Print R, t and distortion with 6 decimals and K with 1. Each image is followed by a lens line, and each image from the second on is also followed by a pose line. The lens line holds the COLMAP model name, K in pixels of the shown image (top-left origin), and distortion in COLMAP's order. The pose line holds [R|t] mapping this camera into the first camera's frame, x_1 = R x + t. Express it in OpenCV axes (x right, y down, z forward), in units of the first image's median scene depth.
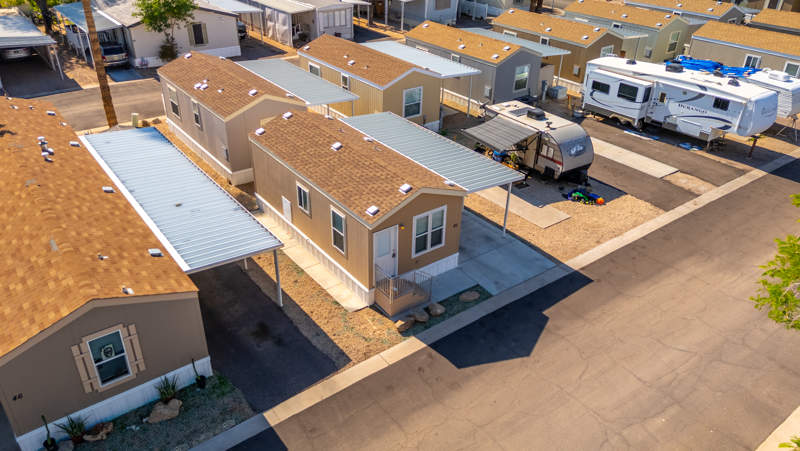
lens RADIAL K [[586.2, 0, 401.5], [0, 586.2, 223.0], [0, 0, 1]] dist [0.090831, -0.100822]
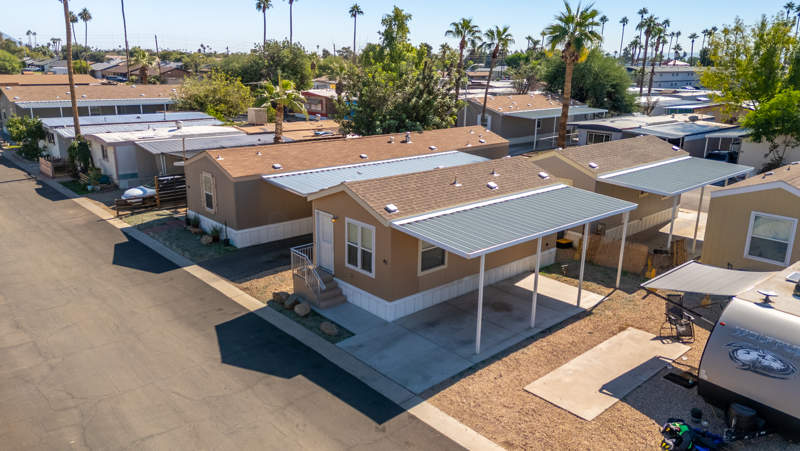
lens RADIAL K [[586.2, 0, 401.5], [0, 586.2, 223.0], [0, 0, 1]] dist [0.090831, -0.100822]
pose [[0.093208, 0.247997, -0.964266, 0.934110], [-0.508958, 0.844251, 0.167934, -0.205491], [0.855730, 0.475118, 0.204912, 0.867619]]
